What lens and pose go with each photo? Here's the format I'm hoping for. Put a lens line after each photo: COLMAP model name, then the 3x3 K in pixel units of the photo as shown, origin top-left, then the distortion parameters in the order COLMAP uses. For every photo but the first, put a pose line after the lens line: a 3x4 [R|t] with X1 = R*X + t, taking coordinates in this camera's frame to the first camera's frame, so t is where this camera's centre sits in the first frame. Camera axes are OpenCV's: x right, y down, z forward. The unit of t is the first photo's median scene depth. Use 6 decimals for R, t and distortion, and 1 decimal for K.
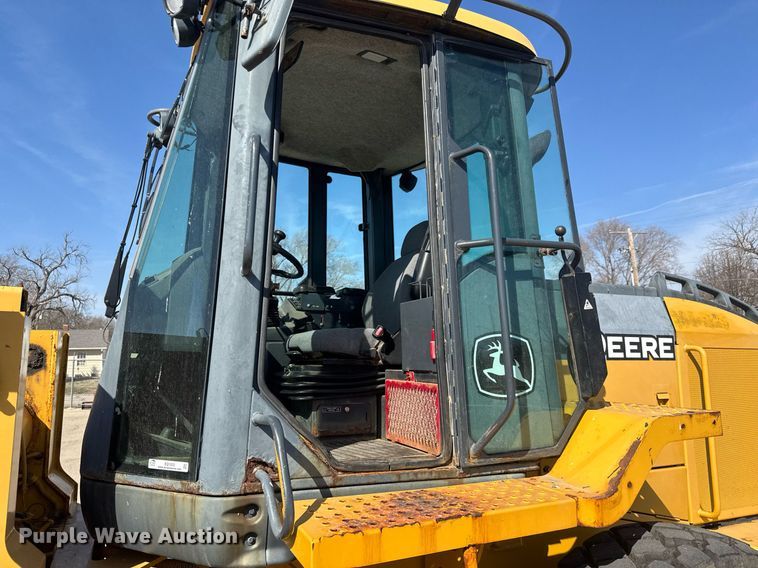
lens RADIAL K [[516.9, 0, 379.0], [0, 516.9, 284.0], [0, 0, 1]] dist [0.058578, -0.070602]
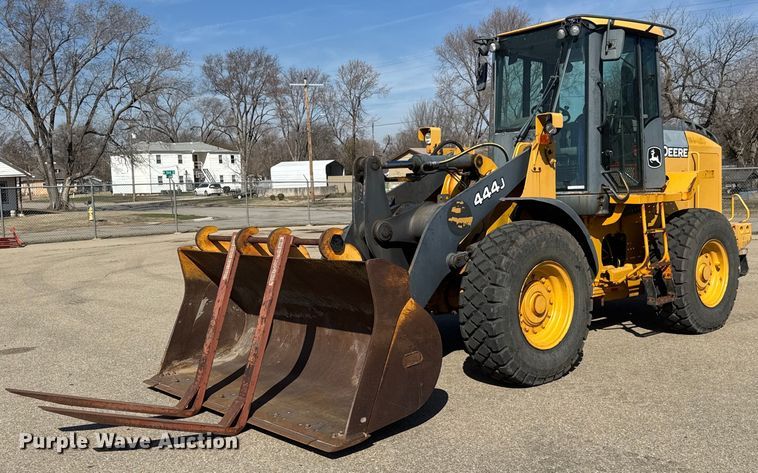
lens RADIAL K [[699.8, 0, 380.7], [0, 699.8, 250.1], [0, 0, 1]] dist [0.002434, -0.013862]
pose [[0.965168, -0.046994, 0.257376, -2.378084], [-0.013365, 0.973596, 0.227887, -0.224735], [-0.261290, -0.223389, 0.939055, -2.528948]]
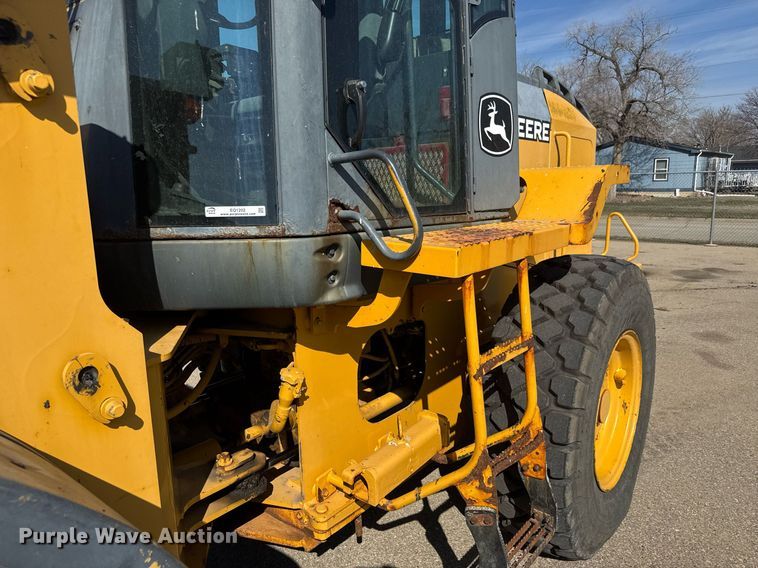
lens RADIAL K [[516.9, 0, 379.0], [0, 516.9, 284.0], [0, 0, 1]] dist [0.058578, -0.070602]
pose [[0.892352, -0.094810, 0.441270, -0.507436], [-0.049638, 0.951142, 0.304739, 0.155185], [-0.448603, -0.293838, 0.844047, 0.082499]]
